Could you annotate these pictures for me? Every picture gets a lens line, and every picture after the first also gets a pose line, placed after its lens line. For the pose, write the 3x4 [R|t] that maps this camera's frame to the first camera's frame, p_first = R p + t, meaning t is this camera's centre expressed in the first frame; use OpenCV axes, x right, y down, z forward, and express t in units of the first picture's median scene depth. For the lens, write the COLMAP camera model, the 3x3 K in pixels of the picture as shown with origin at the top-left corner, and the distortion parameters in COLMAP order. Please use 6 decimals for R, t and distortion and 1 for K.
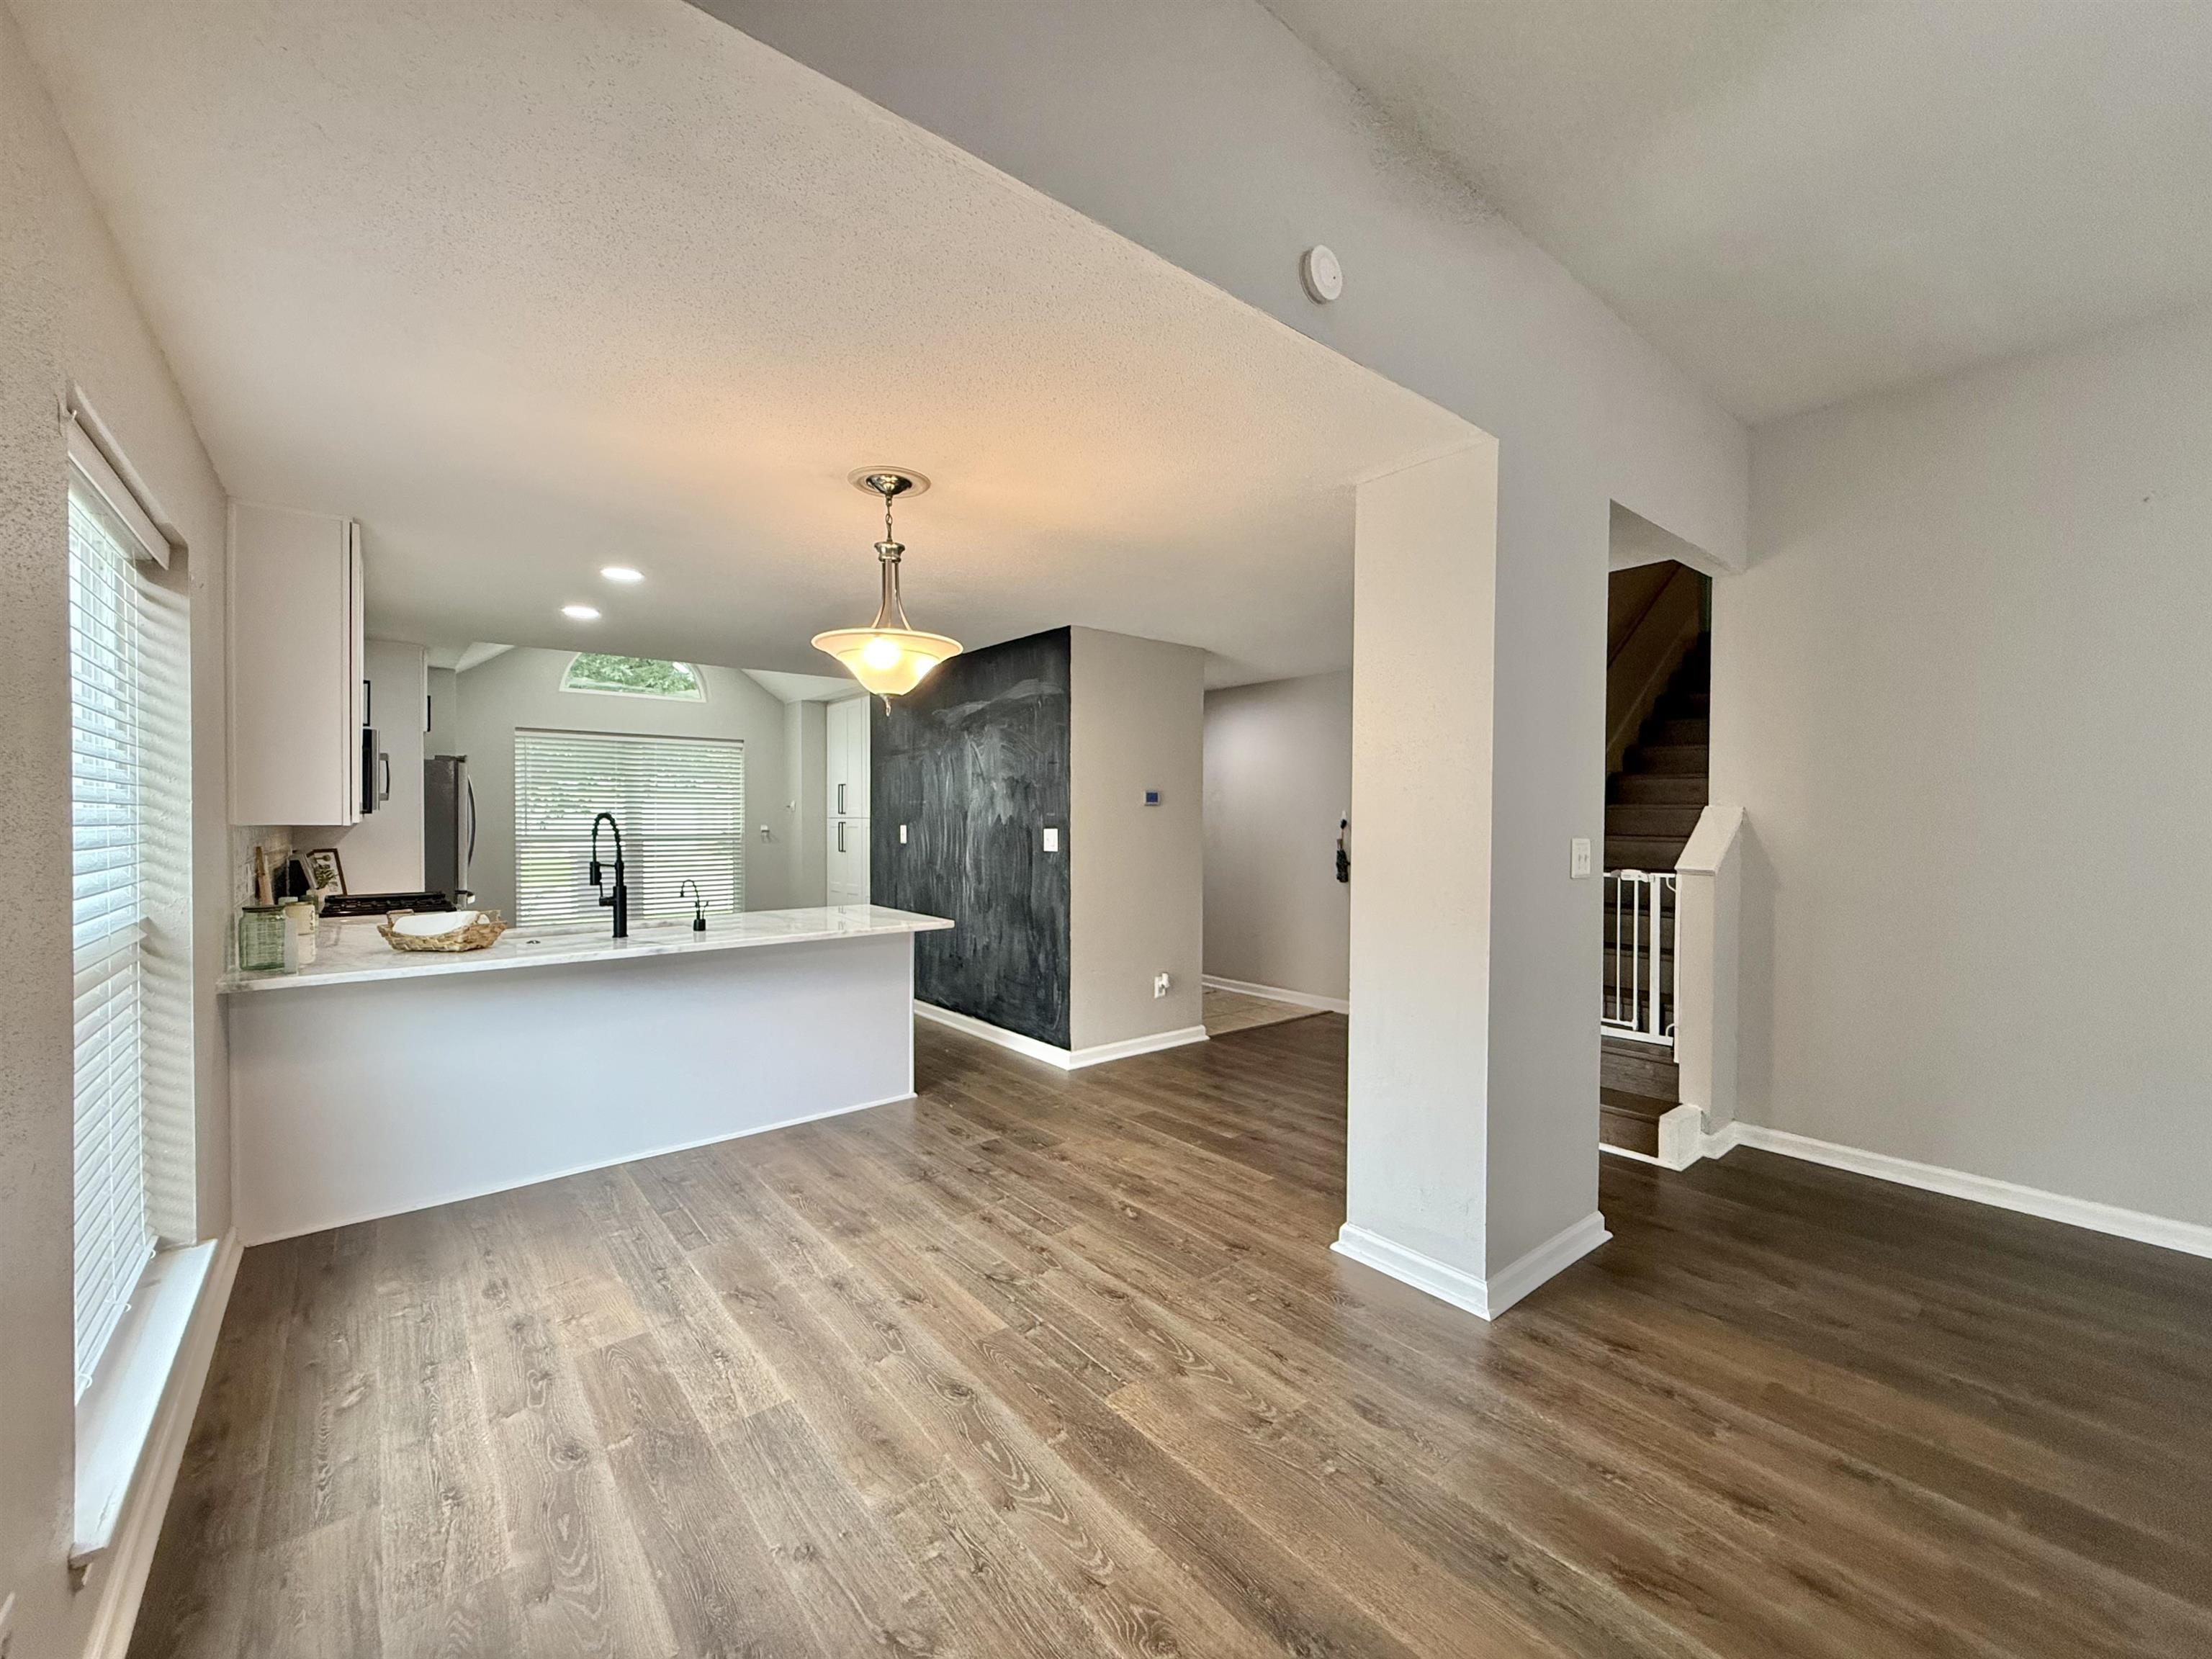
lens RADIAL K [[886.8, 0, 1106.0], [0, 886.8, 829.5], [0, 0, 1]] dist [0.005221, -0.000145]
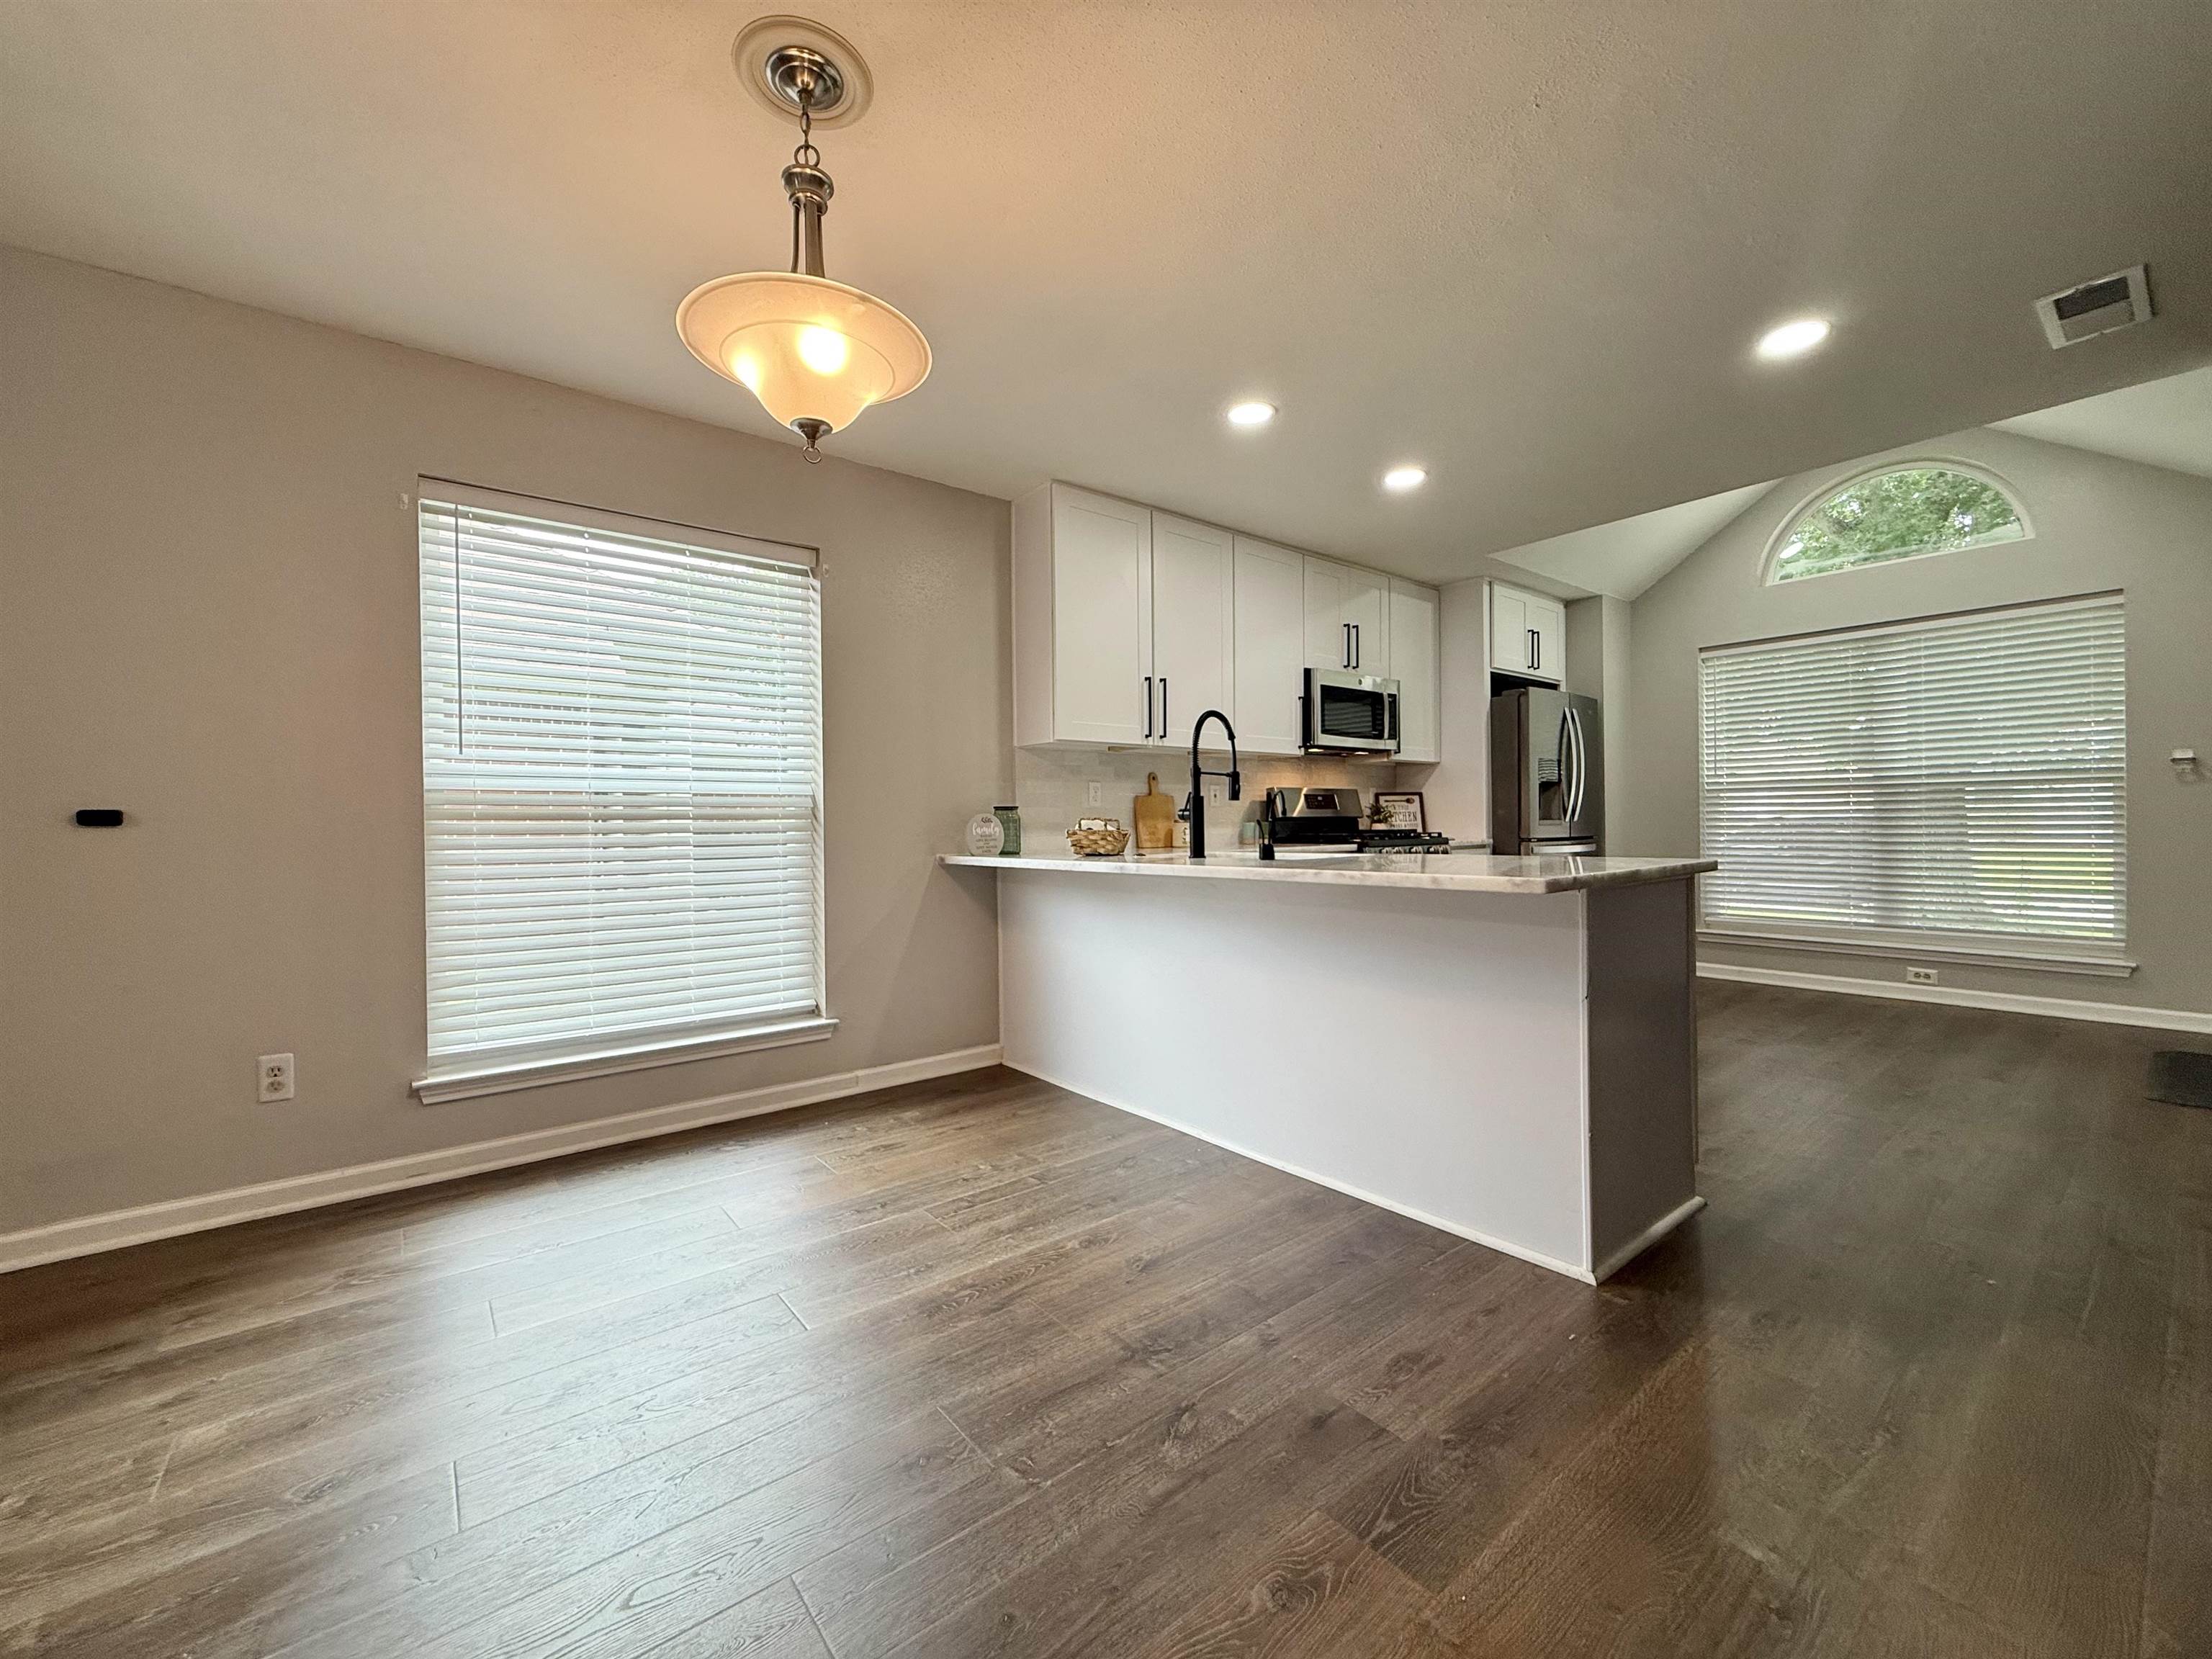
lens RADIAL K [[886.8, 0, 1106.0], [0, 886.8, 829.5], [0, 0, 1]] dist [0.005221, -0.000145]
pose [[-0.014333, 0.003575, -0.999891, 0.276564], [-0.004967, 0.999981, 0.003646, 0.092692], [0.999885, 0.005019, -0.014315, 0.933514]]
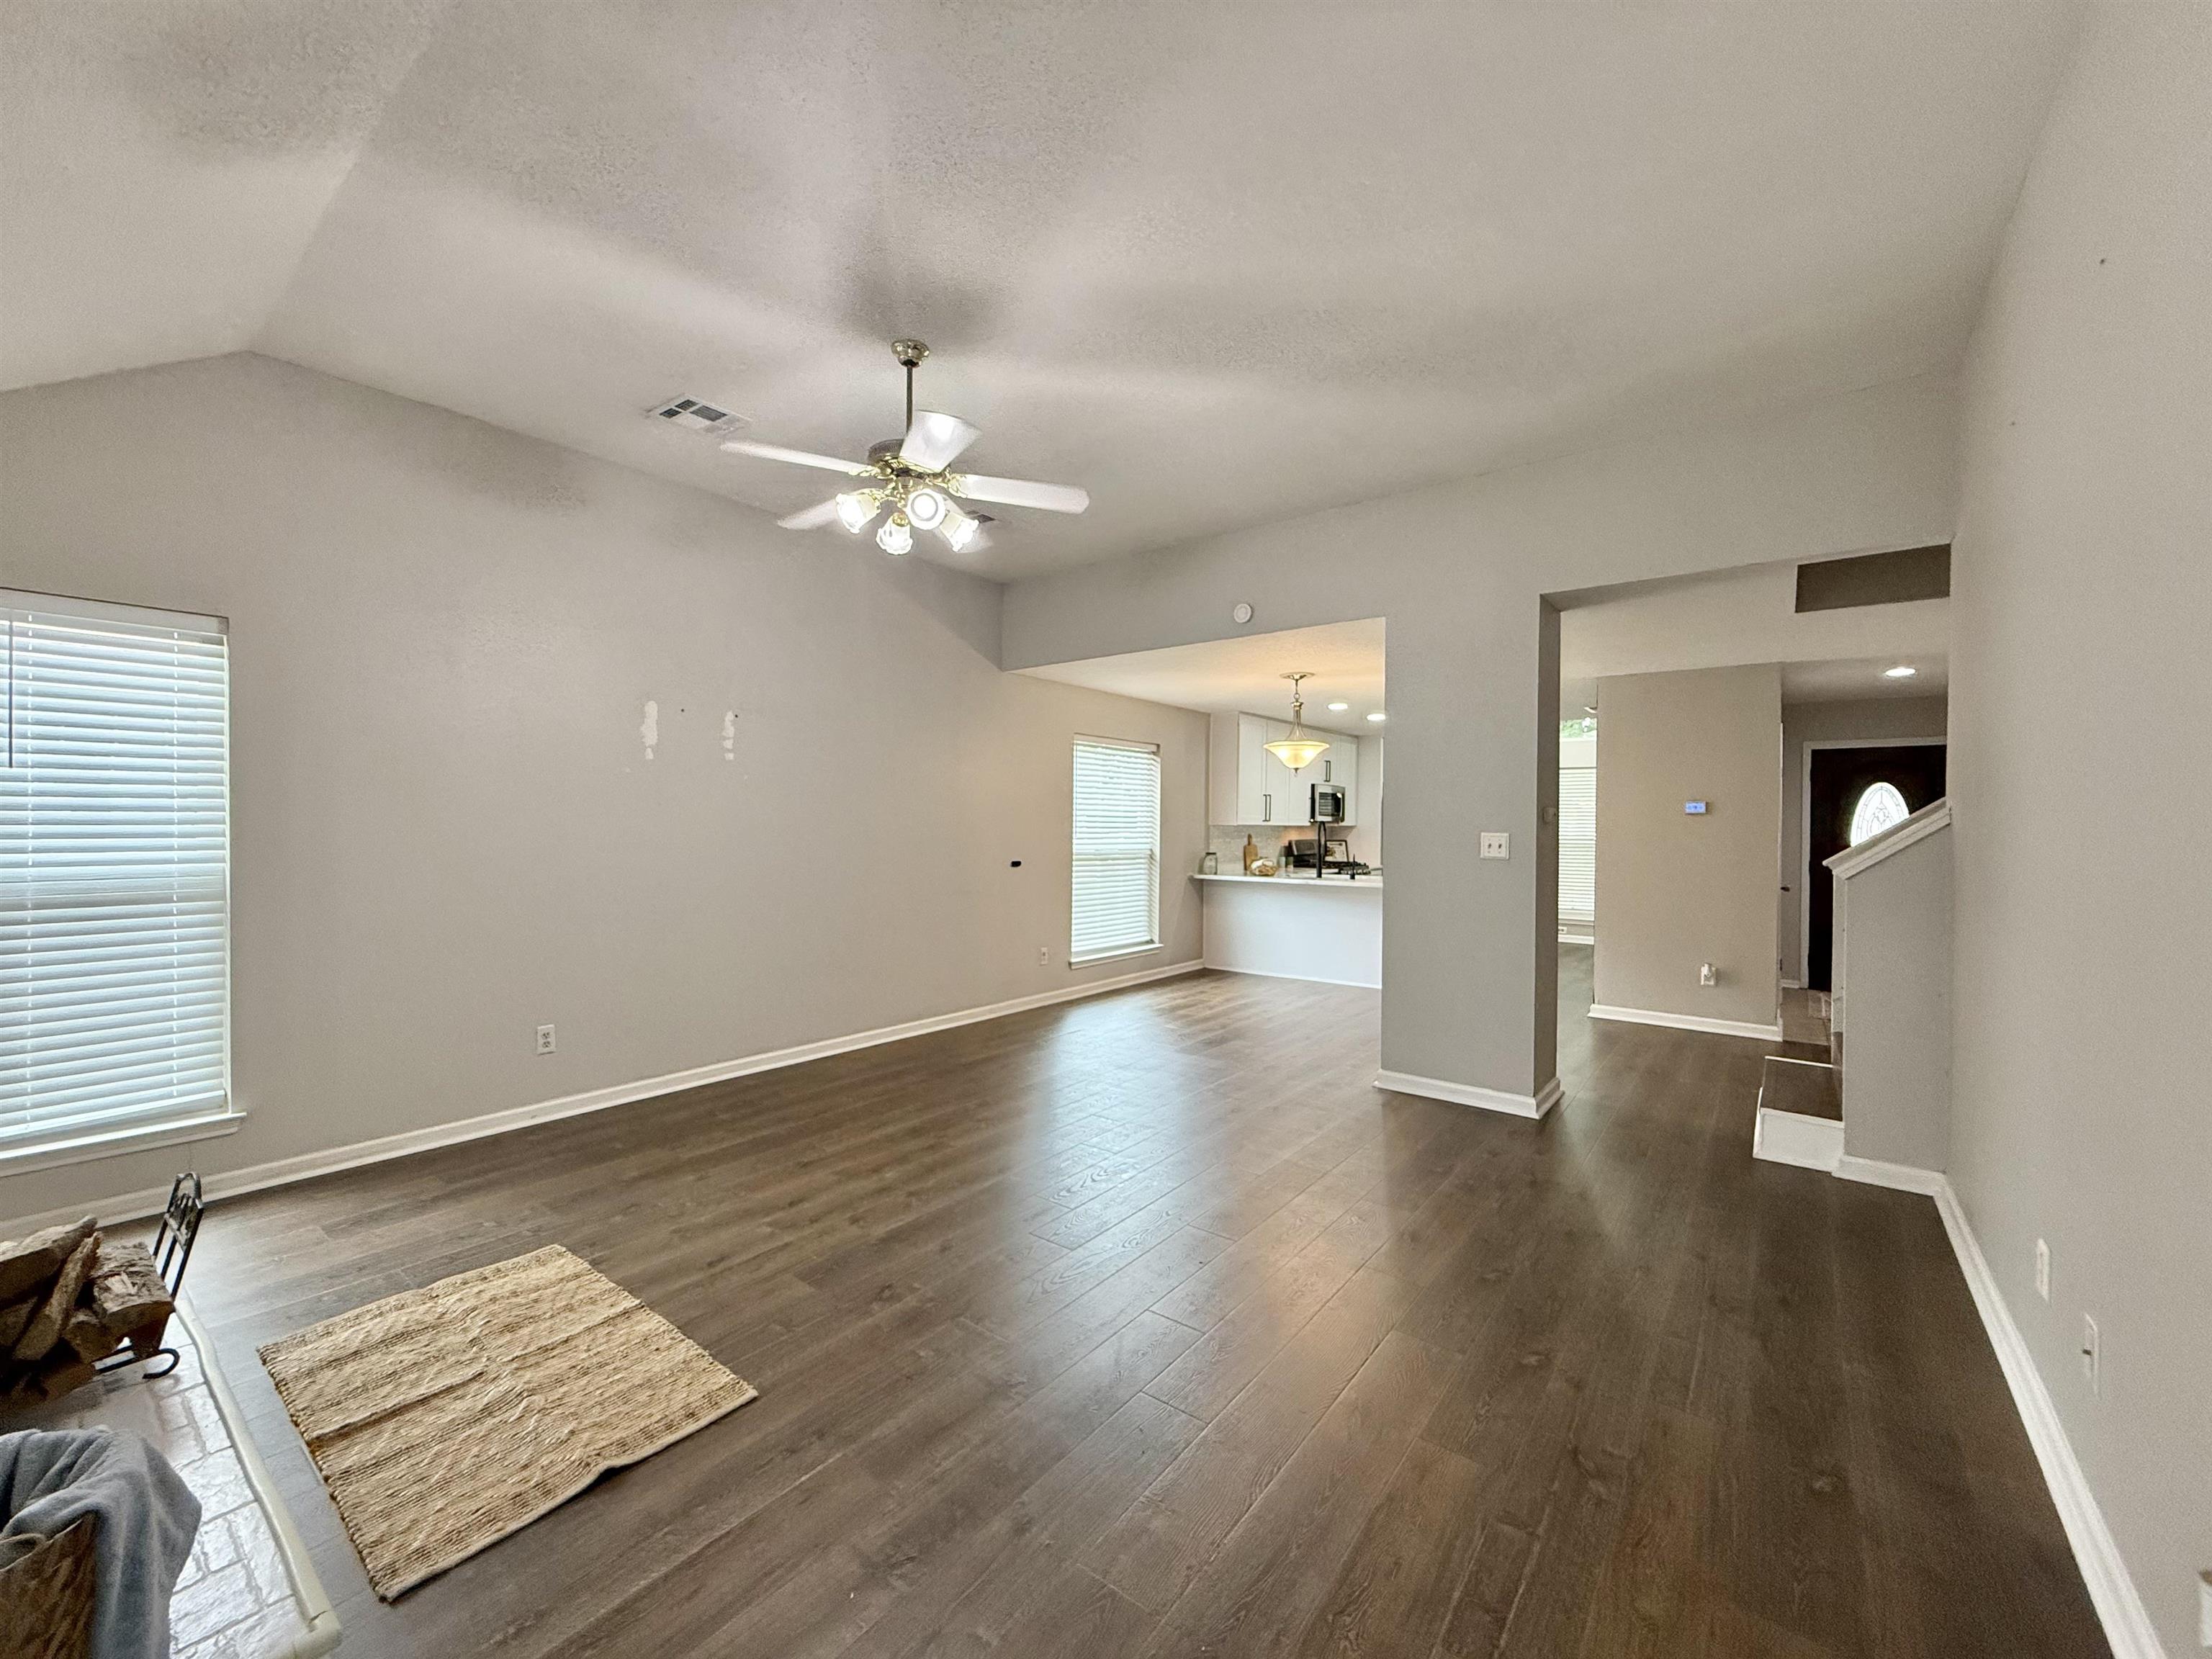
lens RADIAL K [[886.8, 0, 1106.0], [0, 886.8, 829.5], [0, 0, 1]] dist [0.005221, -0.000145]
pose [[0.215172, -0.009665, -0.976528, 1.416443], [-0.015961, 0.999783, -0.013412, 0.046426], [0.976446, 0.018472, 0.214971, 0.054196]]
